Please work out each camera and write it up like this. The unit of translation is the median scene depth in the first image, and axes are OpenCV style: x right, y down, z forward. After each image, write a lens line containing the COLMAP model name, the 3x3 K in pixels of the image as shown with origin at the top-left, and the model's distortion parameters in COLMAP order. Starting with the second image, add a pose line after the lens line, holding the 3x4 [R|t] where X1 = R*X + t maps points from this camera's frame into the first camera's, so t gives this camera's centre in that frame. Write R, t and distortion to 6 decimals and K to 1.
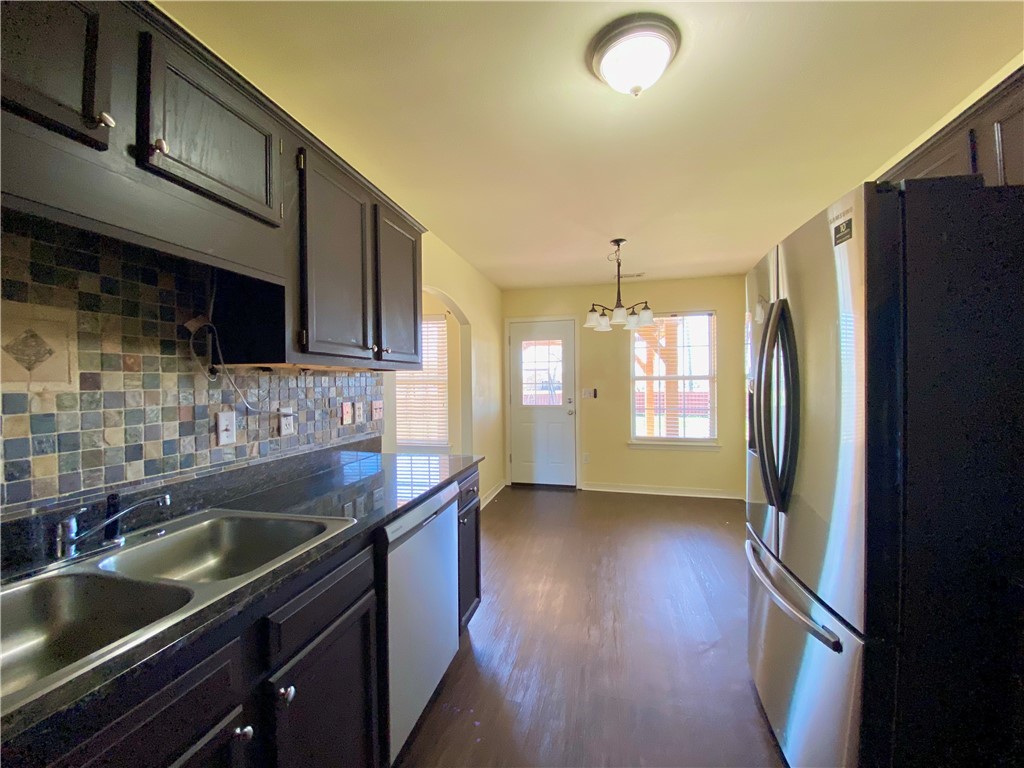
lens RADIAL K [[416.3, 0, 513.2], [0, 416.3, 383.5], [0, 0, 1]] dist [-0.003580, -0.000832]
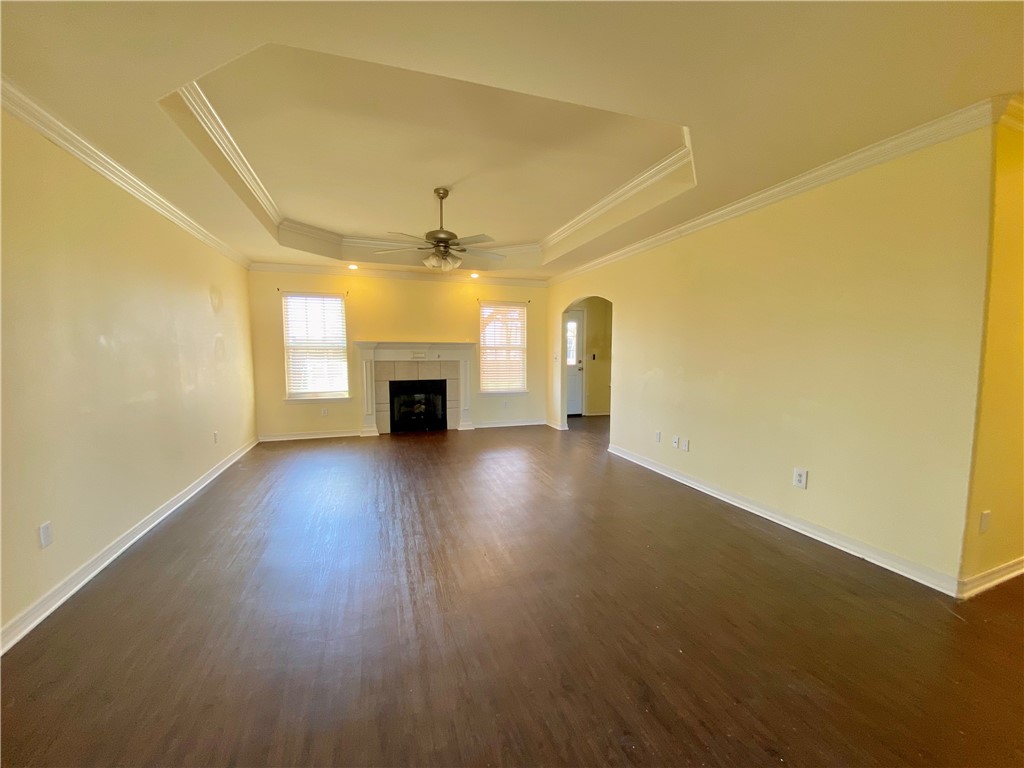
lens RADIAL K [[416.3, 0, 512.1], [0, 416.3, 382.3], [0, 0, 1]] dist [-0.003580, -0.000832]
pose [[0.853554, -0.034289, 0.519875, -0.927694], [-0.000885, 0.997735, 0.067259, 0.013377], [-0.521003, -0.057869, 0.851591, -0.239516]]
